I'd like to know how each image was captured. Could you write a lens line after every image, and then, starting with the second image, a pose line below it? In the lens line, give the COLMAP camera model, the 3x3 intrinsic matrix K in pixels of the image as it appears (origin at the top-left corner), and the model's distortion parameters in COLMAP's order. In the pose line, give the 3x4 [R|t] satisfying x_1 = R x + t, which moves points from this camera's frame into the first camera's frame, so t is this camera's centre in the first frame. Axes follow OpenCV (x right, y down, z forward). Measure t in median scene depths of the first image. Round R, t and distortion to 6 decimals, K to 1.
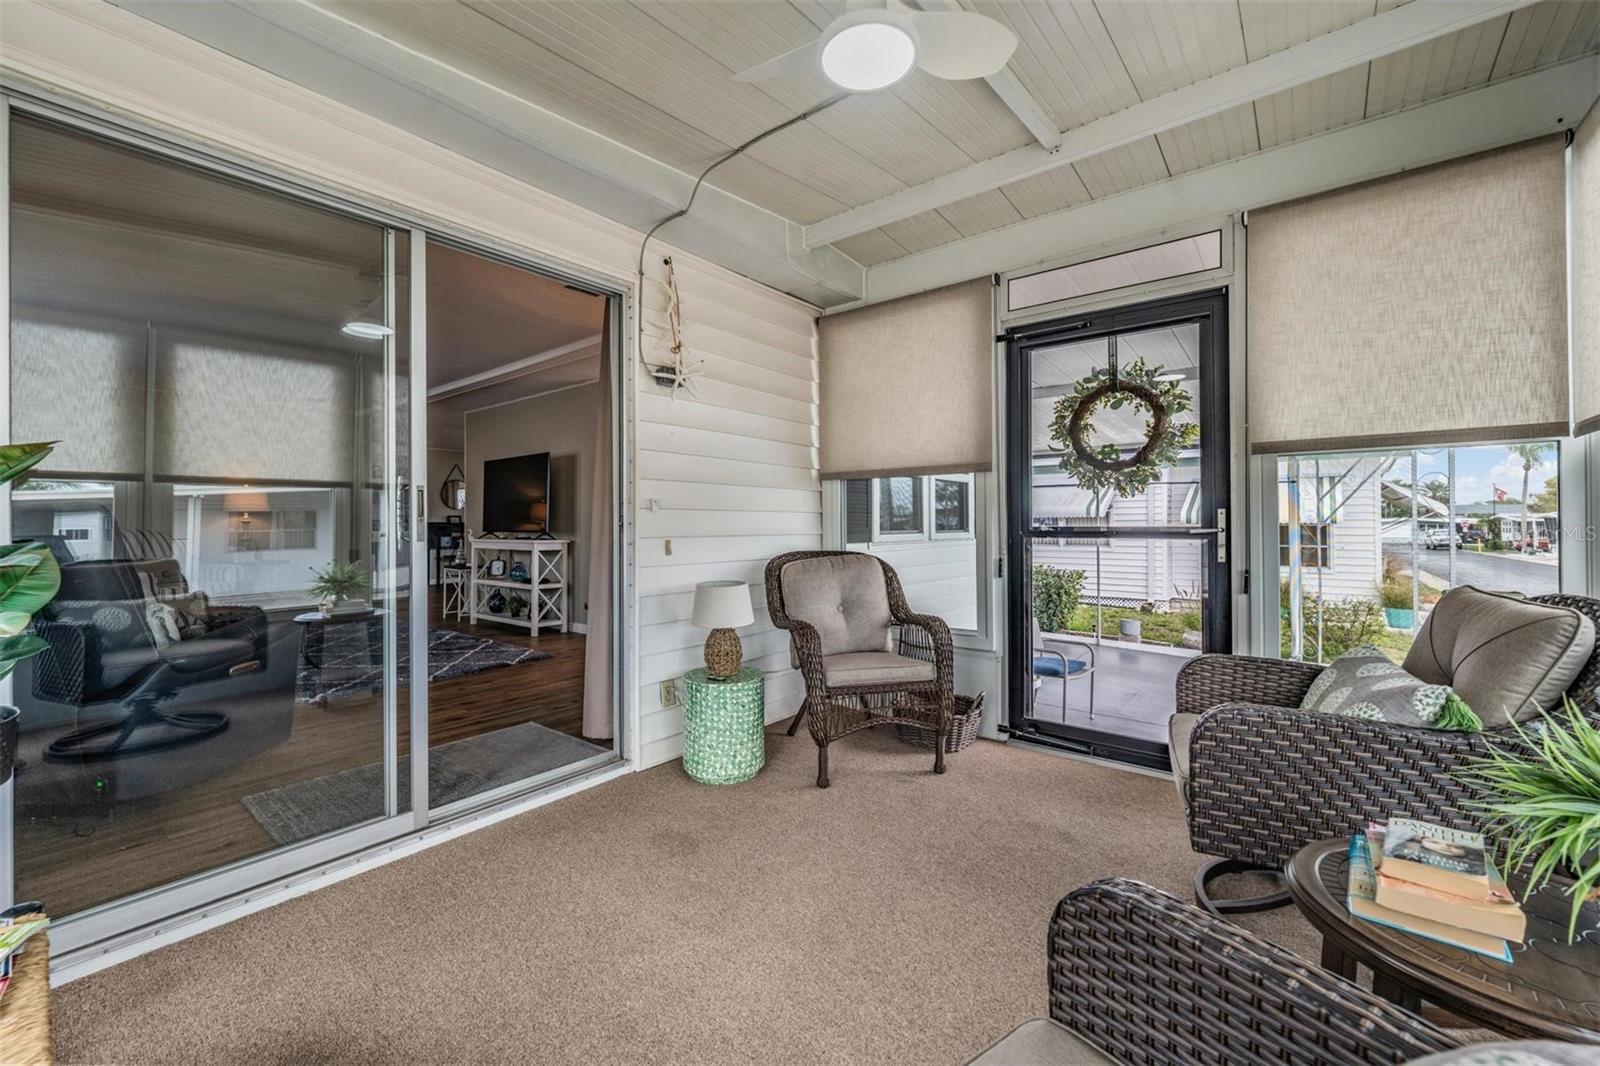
lens RADIAL K [[648.5, 0, 796.2], [0, 648.5, 520.1], [0, 0, 1]] dist [-0.001495, -0.000086]
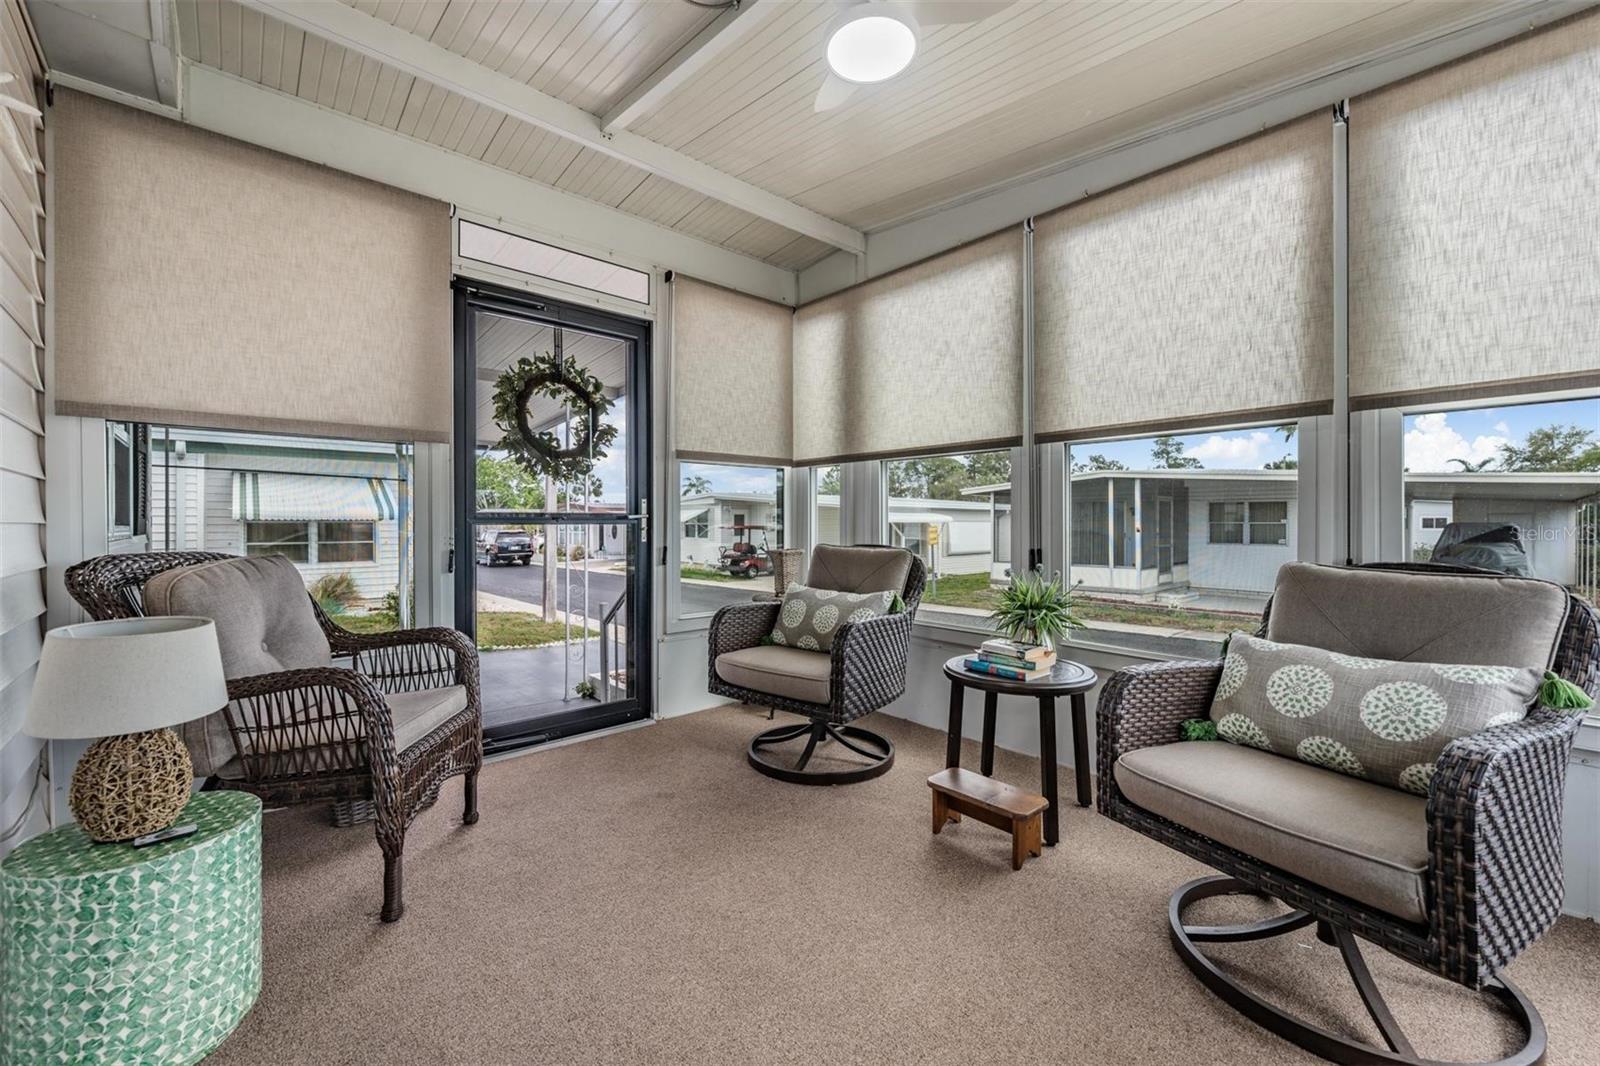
lens RADIAL K [[648.5, 0, 790.8], [0, 648.5, 526.4], [0, 0, 1]] dist [-0.001495, -0.000086]
pose [[0.156211, -0.008481, 0.987687, -0.472959], [-0.006857, 0.999930, 0.009671, 0.019088], [-0.987700, -0.008283, 0.156142, 0.477153]]
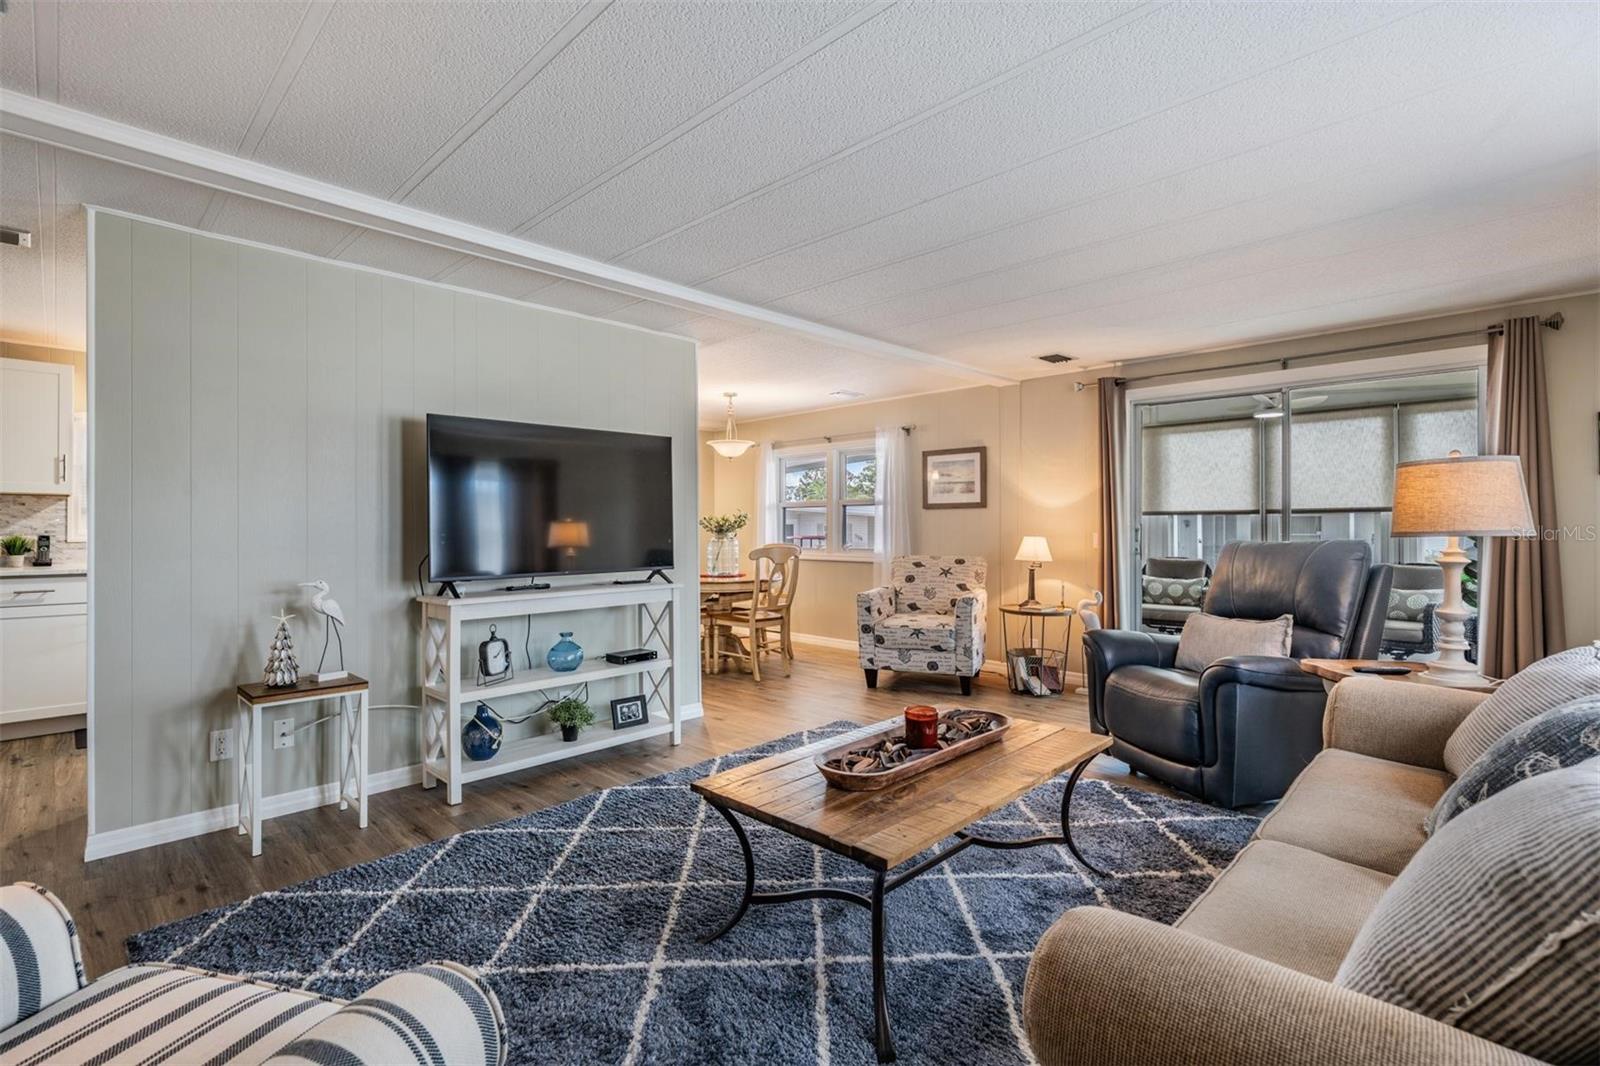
lens RADIAL K [[729.1, 0, 803.7], [0, 729.1, 530.9], [0, 0, 1]] dist [-0.001886, -0.000151]
pose [[0.094497, -0.005686, 0.995509, -1.946107], [-0.006627, 0.999958, 0.006340, -0.036985], [-0.995503, -0.007197, 0.094455, 1.502643]]
